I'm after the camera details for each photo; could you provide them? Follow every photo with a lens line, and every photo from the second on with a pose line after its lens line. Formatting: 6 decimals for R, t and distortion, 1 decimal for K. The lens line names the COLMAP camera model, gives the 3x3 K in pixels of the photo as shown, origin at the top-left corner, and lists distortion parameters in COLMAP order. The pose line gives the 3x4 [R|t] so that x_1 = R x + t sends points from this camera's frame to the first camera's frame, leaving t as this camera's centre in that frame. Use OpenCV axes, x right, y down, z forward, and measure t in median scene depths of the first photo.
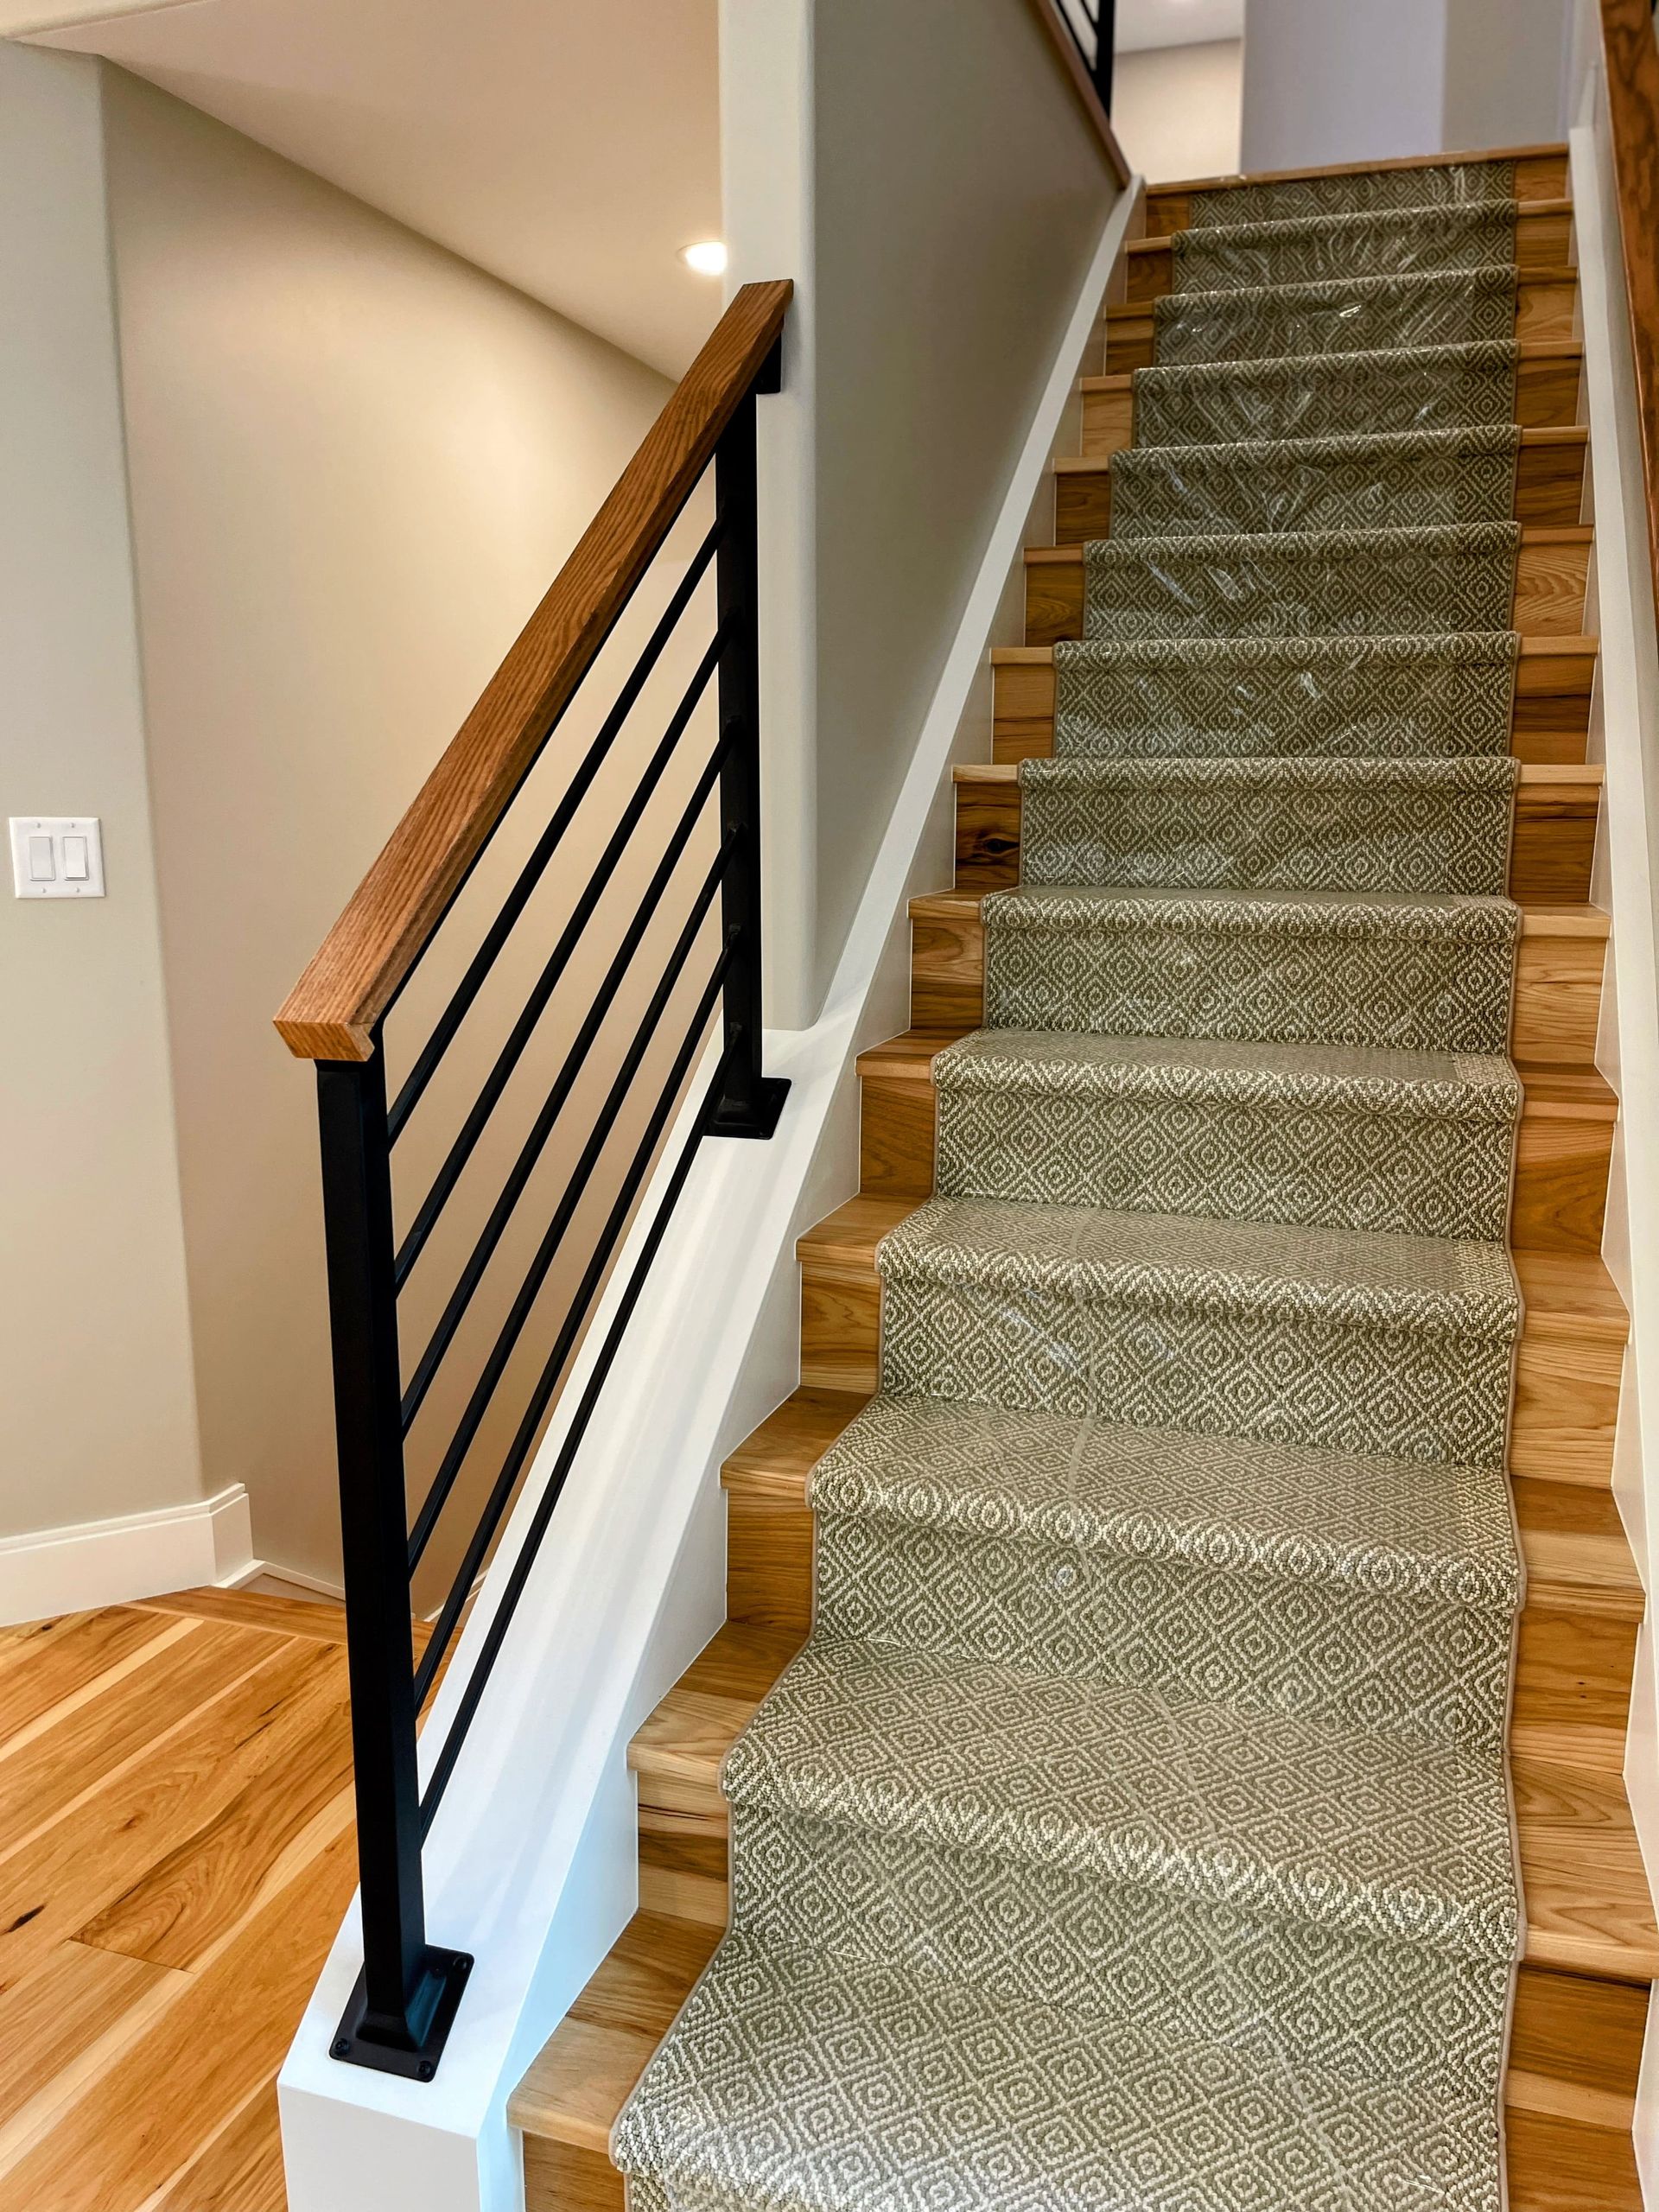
lens RADIAL K [[1697.9, 0, 823.0], [0, 1697.9, 1114.0], [0, 0, 1]] dist [0.170170, -0.515808]
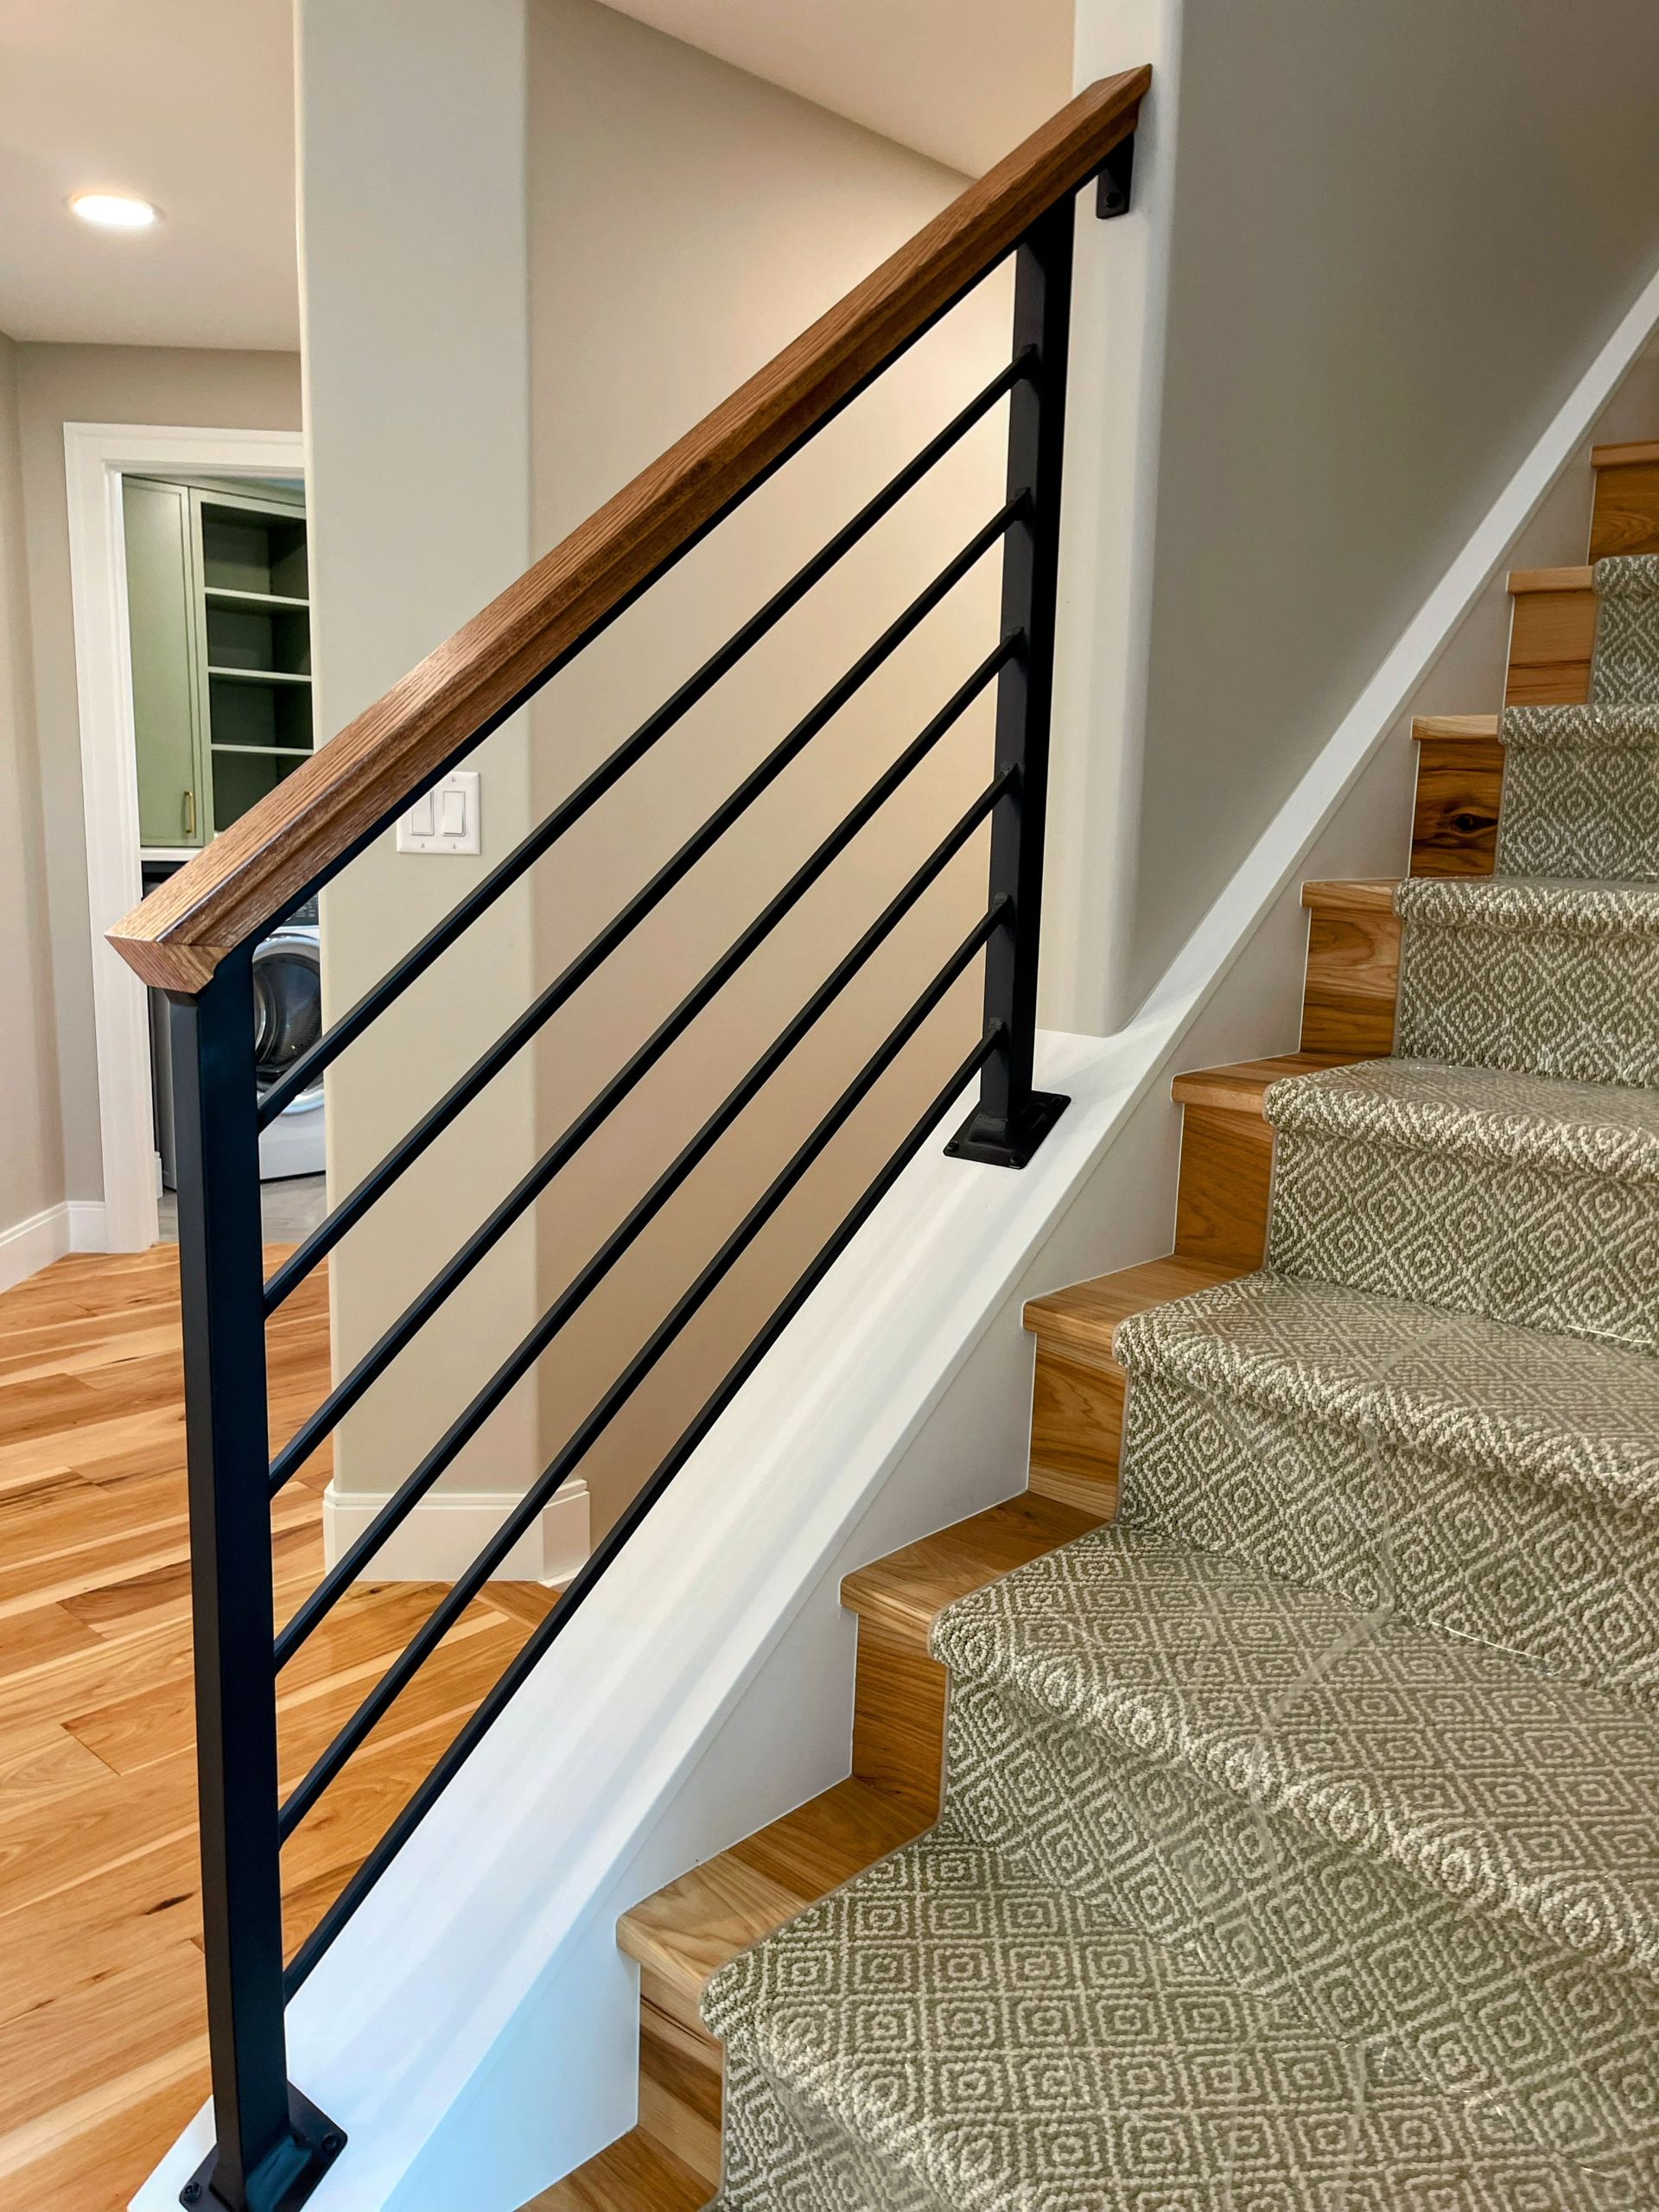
lens RADIAL K [[1702.3, 0, 833.3], [0, 1702.3, 1106.6], [0, 0, 1]] dist [0.036611, -0.005149]
pose [[0.913138, 0.090730, -0.397426, 0.204755], [-0.099289, 0.995058, -0.000964, -0.004607], [0.395374, 0.040340, 0.917634, 0.257521]]
